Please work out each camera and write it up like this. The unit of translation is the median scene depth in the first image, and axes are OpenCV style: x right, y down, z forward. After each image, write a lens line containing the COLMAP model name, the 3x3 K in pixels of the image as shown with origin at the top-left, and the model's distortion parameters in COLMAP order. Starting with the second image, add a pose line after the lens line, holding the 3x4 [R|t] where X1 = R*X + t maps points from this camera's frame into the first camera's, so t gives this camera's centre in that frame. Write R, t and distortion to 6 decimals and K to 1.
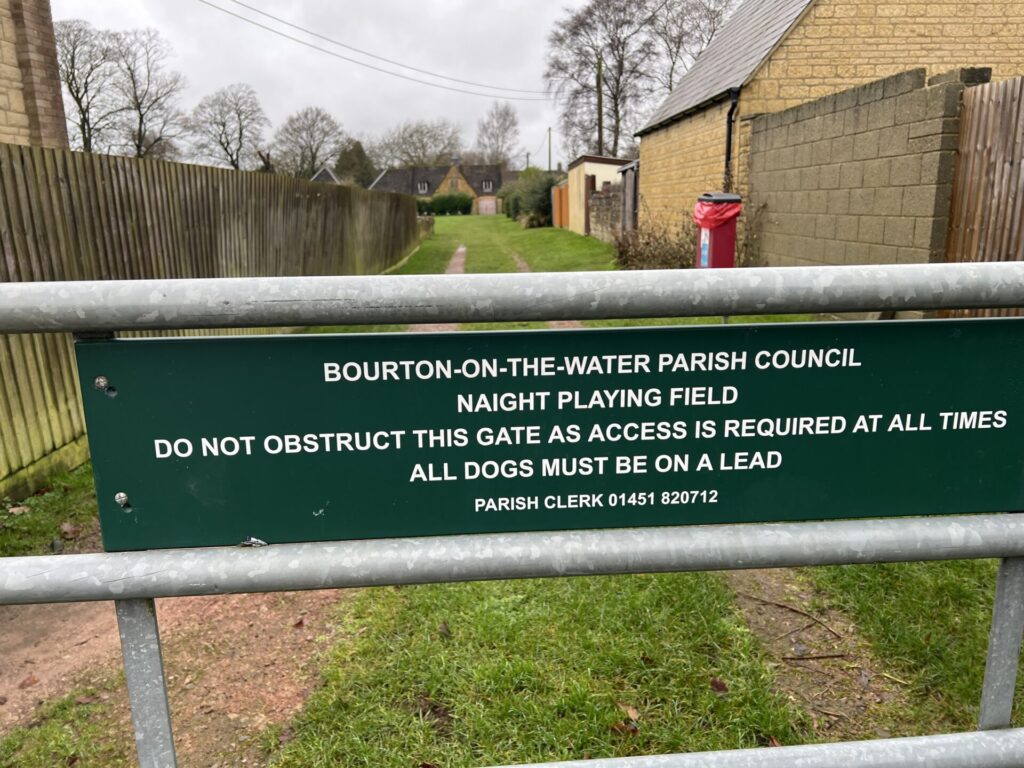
lens RADIAL K [[775.4, 0, 515.3], [0, 775.4, 384.1], [0, 0, 1]] dist [0.067833, -0.000173]
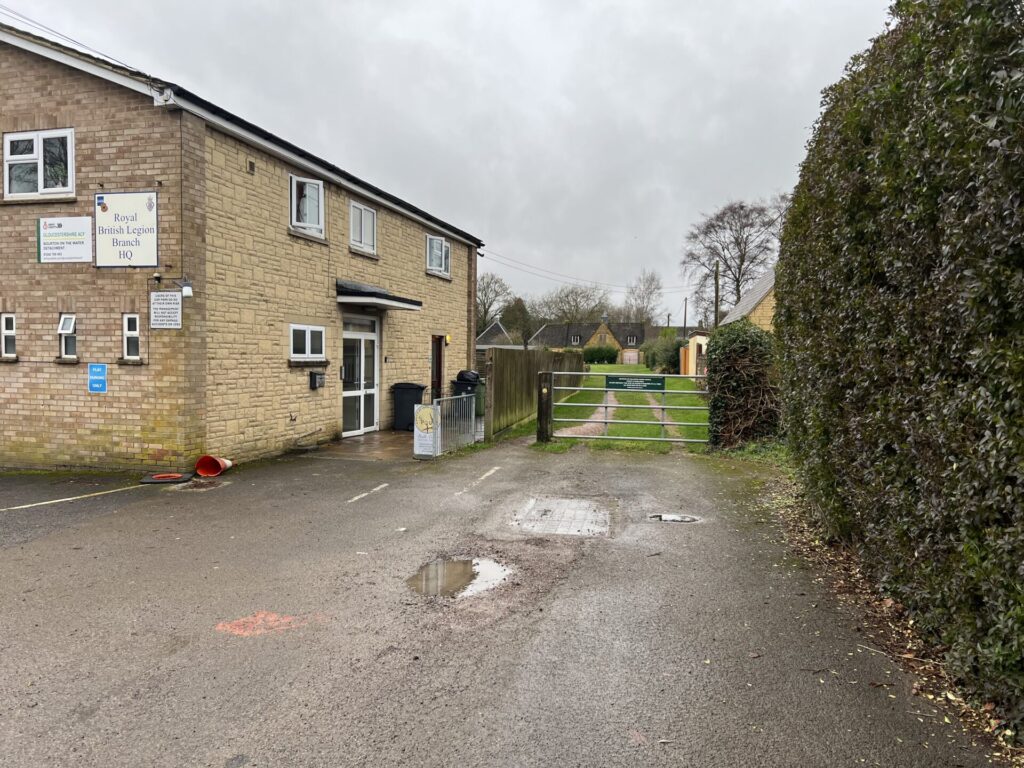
lens RADIAL K [[775.4, 0, 510.1], [0, 775.4, 385.8], [0, 0, 1]] dist [0.067833, -0.000173]
pose [[0.981491, 0.047273, -0.185581, 0.004227], [-0.080546, 0.981076, -0.176076, 0.028872], [0.173746, 0.187764, 0.966725, -0.133946]]
